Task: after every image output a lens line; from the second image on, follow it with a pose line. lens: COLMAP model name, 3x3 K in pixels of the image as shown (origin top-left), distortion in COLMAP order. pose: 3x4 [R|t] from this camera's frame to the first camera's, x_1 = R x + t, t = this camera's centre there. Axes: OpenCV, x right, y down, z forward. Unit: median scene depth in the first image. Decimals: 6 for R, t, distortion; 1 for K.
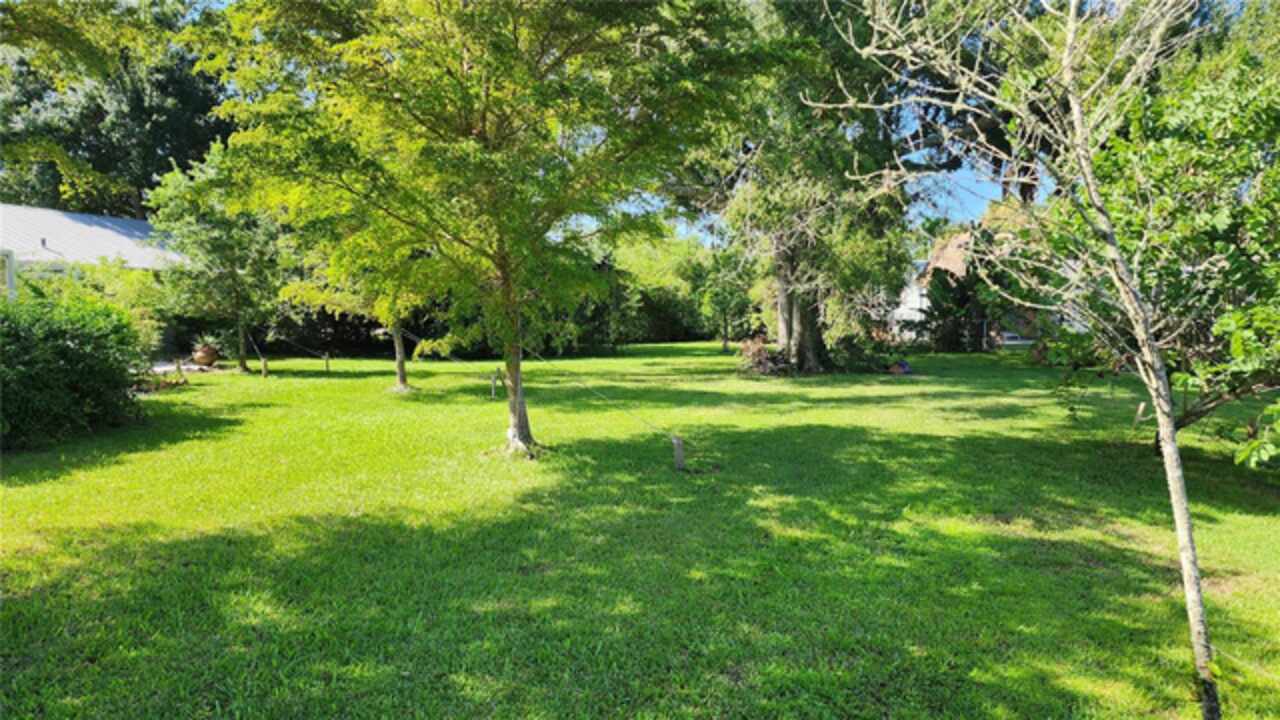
lens RADIAL K [[841.0, 0, 636.5], [0, 841.0, 365.8], [0, 0, 1]] dist [0.019886, -0.024973]
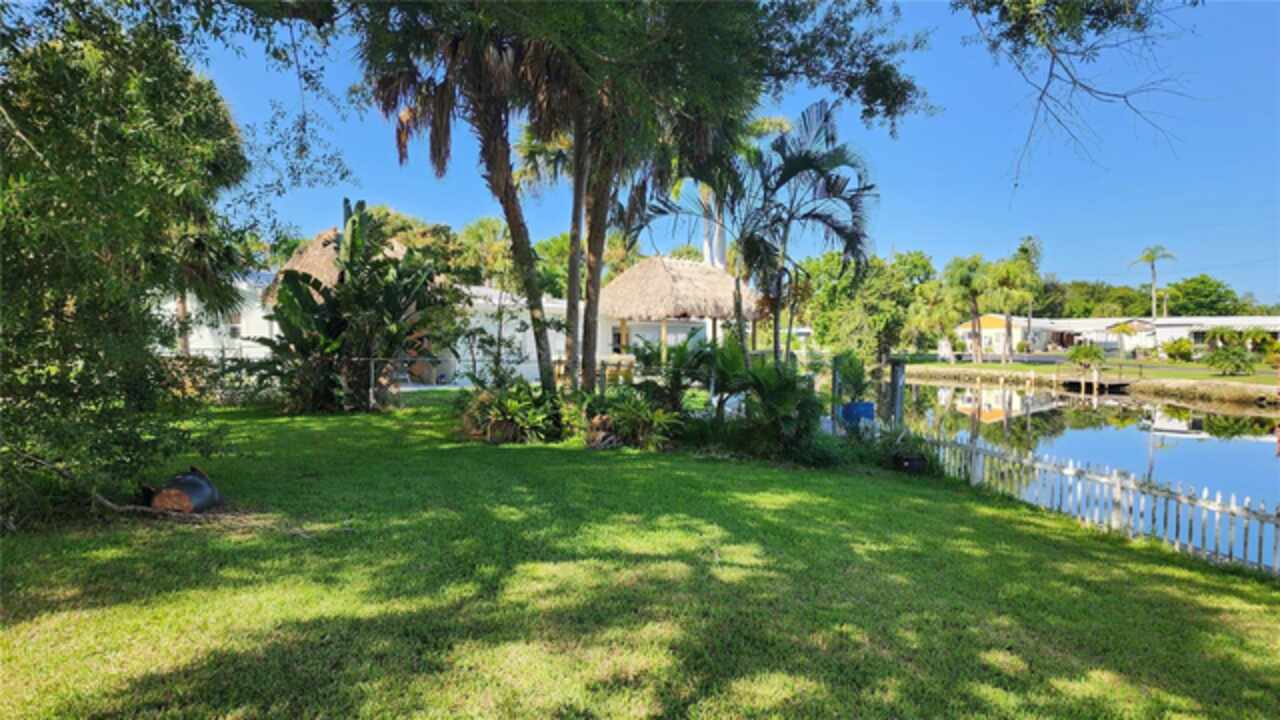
lens RADIAL K [[841.0, 0, 637.4], [0, 841.0, 364.9], [0, 0, 1]] dist [0.019886, -0.024973]
pose [[0.749372, -0.002312, 0.662145, 0.146521], [0.030872, 0.999028, -0.031451, -0.023656], [-0.661429, 0.044010, 0.748715, 0.398162]]
